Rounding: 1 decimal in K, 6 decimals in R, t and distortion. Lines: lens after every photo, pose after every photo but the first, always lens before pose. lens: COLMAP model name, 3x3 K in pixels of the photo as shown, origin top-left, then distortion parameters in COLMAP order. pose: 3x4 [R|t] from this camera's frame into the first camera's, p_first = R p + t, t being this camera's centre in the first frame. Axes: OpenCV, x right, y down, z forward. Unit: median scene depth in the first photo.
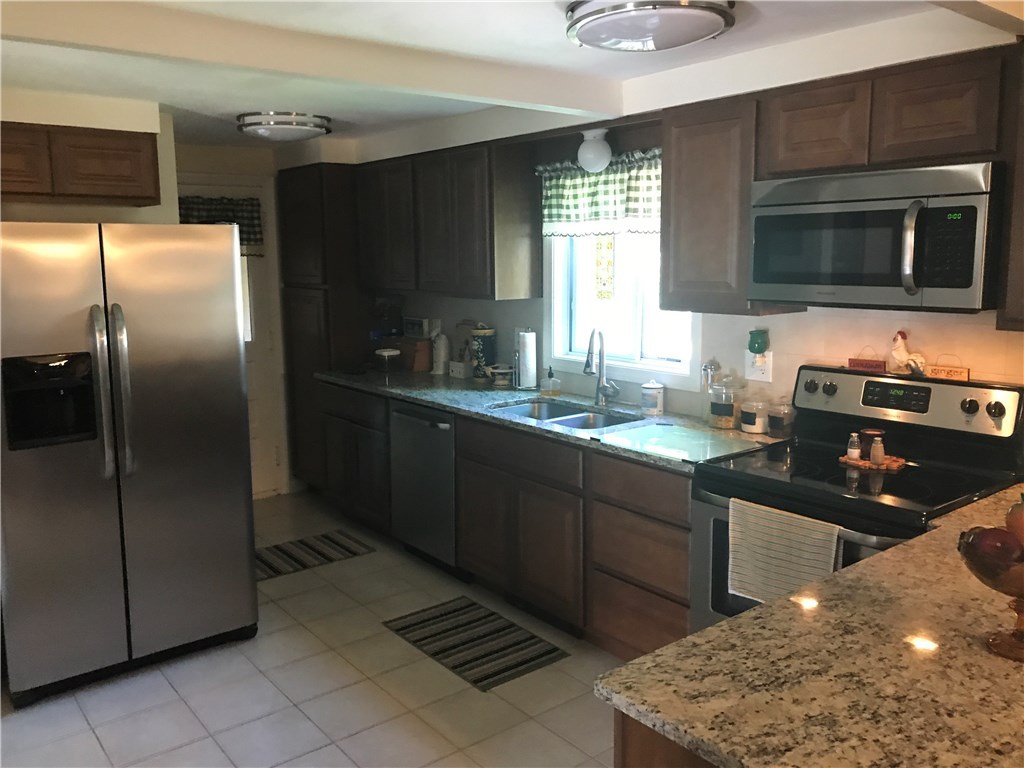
lens RADIAL K [[846.1, 0, 511.3], [0, 846.1, 362.4], [0, 0, 1]] dist [0.003425, 0.002903]
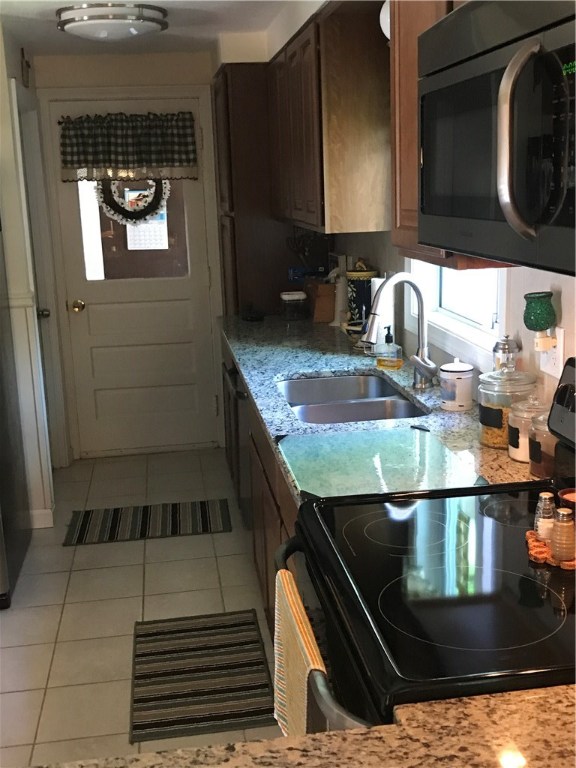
lens RADIAL K [[917.3, 0, 288.0], [0, 917.3, 384.0], [0, 0, 1]] dist [0.014007, 0.012233]
pose [[0.867063, 0.090078, -0.489987, 0.372502], [-0.041685, 0.993187, 0.108821, -0.029782], [0.496451, -0.073929, 0.864911, 0.281769]]
